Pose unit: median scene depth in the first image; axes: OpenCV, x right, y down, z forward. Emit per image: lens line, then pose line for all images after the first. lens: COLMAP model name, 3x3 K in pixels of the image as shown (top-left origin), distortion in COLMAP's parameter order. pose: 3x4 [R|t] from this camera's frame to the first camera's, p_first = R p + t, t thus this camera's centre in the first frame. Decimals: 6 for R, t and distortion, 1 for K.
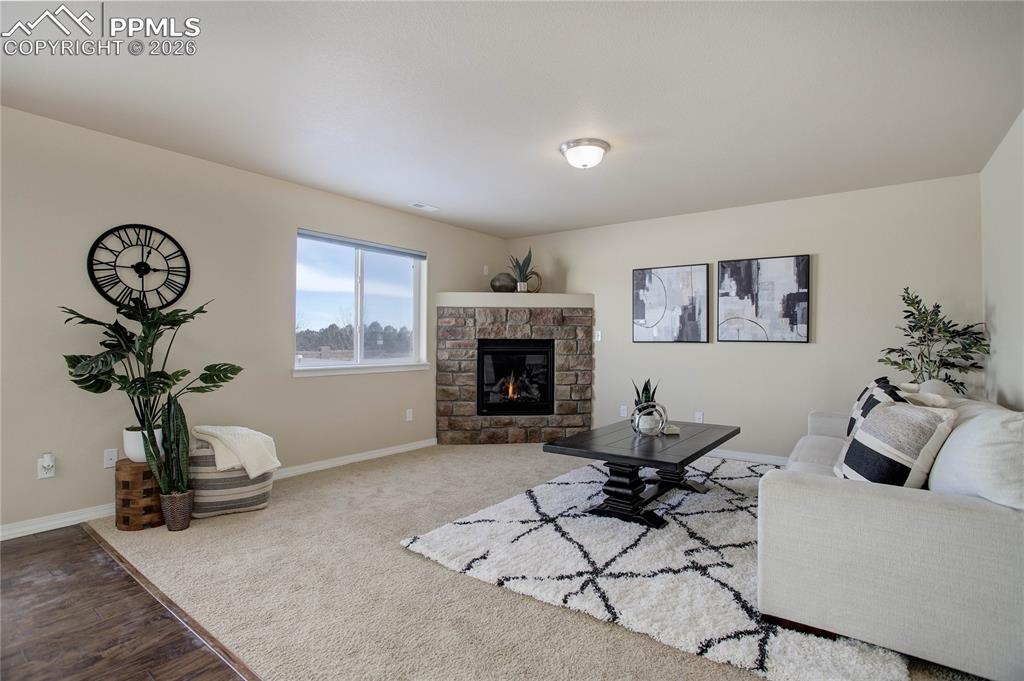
lens RADIAL K [[501.9, 0, 508.7], [0, 501.9, 340.2], [0, 0, 1]] dist [-0.067417, 0.029241]
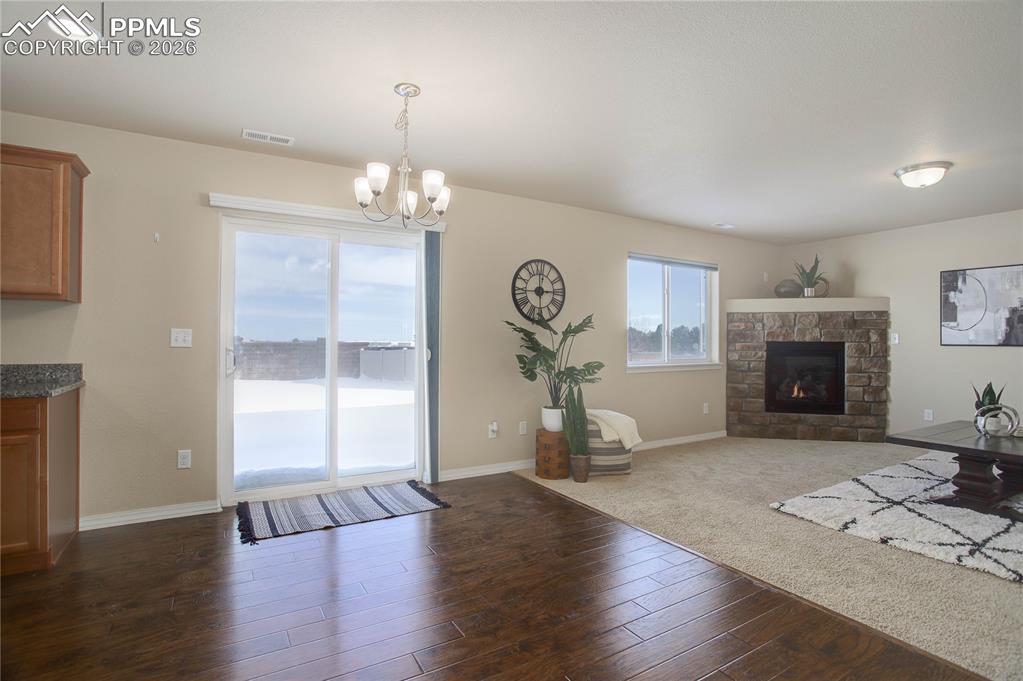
lens RADIAL K [[501.4, 0, 508.2], [0, 501.4, 340.2], [0, 0, 1]] dist [-0.067417, 0.029241]
pose [[0.926975, 0.001552, -0.375120, -0.204494], [-0.000666, 0.999997, 0.002491, -0.008813], [0.375123, -0.002059, 0.926973, -0.227861]]
